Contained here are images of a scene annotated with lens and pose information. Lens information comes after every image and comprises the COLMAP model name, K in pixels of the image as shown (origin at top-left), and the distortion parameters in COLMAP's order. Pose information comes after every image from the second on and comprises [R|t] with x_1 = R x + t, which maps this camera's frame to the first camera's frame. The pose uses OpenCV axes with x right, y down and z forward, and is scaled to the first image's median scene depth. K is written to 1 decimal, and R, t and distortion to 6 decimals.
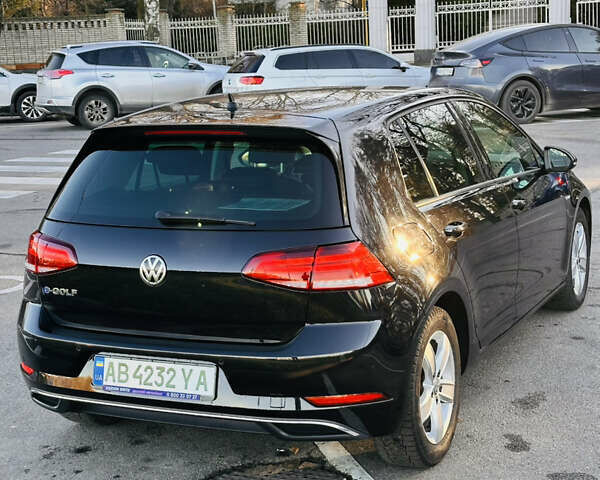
lens RADIAL K [[554.0, 0, 299.4], [0, 554.0, 254.6], [0, 0, 1]] dist [0.120055, -0.253380]
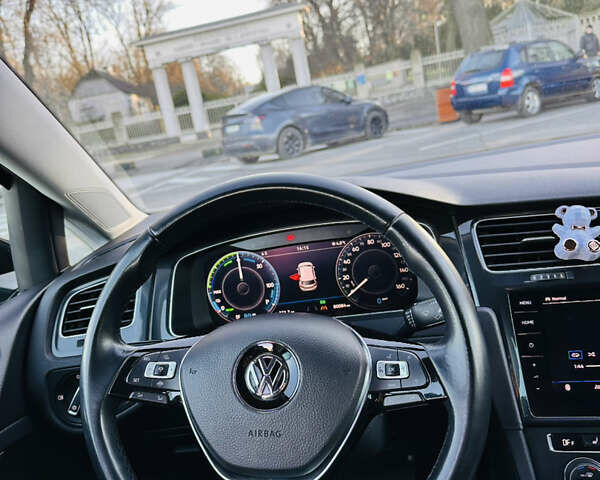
lens RADIAL K [[554.0, 0, 299.4], [0, 554.0, 254.6], [0, 0, 1]] dist [0.120055, -0.253380]
pose [[0.941559, -0.197801, 0.272657, -0.014408], [0.211489, 0.977145, -0.021452, 0.030332], [-0.262182, 0.077862, 0.961872, -0.305650]]
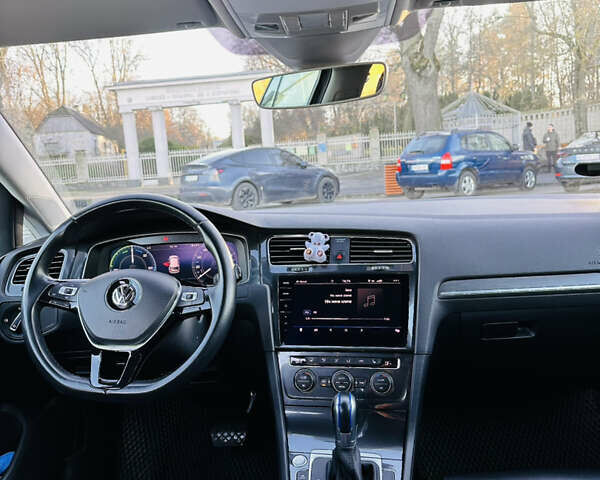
lens RADIAL K [[554.0, 0, 299.4], [0, 554.0, 254.6], [0, 0, 1]] dist [0.120055, -0.253380]
pose [[0.928946, -0.074405, 0.362661, -0.011523], [0.121839, 0.986469, -0.109697, 0.050076], [-0.349592, 0.146089, 0.925442, -0.367459]]
